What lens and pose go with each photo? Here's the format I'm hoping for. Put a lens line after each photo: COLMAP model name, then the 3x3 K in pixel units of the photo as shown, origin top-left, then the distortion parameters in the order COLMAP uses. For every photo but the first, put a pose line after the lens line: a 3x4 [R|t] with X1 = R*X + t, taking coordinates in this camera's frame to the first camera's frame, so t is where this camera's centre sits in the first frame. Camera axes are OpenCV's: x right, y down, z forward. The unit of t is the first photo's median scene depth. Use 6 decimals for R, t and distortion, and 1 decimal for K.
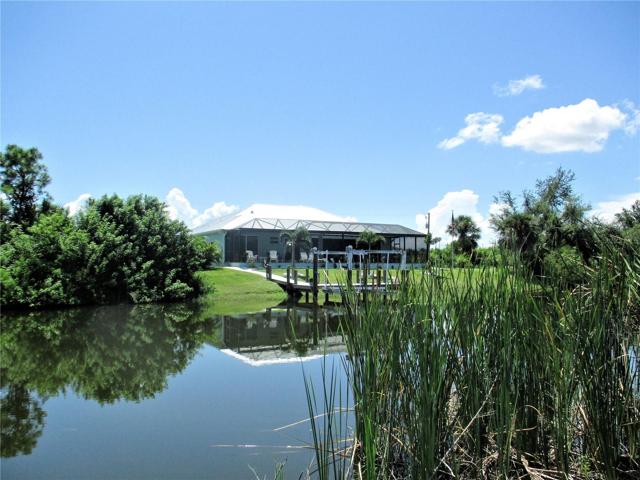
lens RADIAL K [[537.7, 0, 318.2], [0, 537.7, 236.4], [0, 0, 1]] dist [-0.013826, -0.000187]
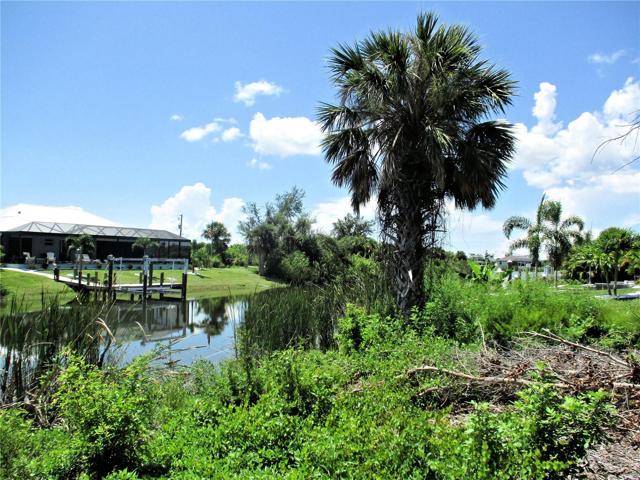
lens RADIAL K [[537.7, 0, 318.2], [0, 537.7, 236.4], [0, 0, 1]] dist [-0.013826, -0.000187]
pose [[0.886009, 0.031684, 0.462584, -0.082196], [-0.037516, 0.999290, 0.003411, -0.022710], [-0.462147, -0.020377, 0.886569, -0.147574]]
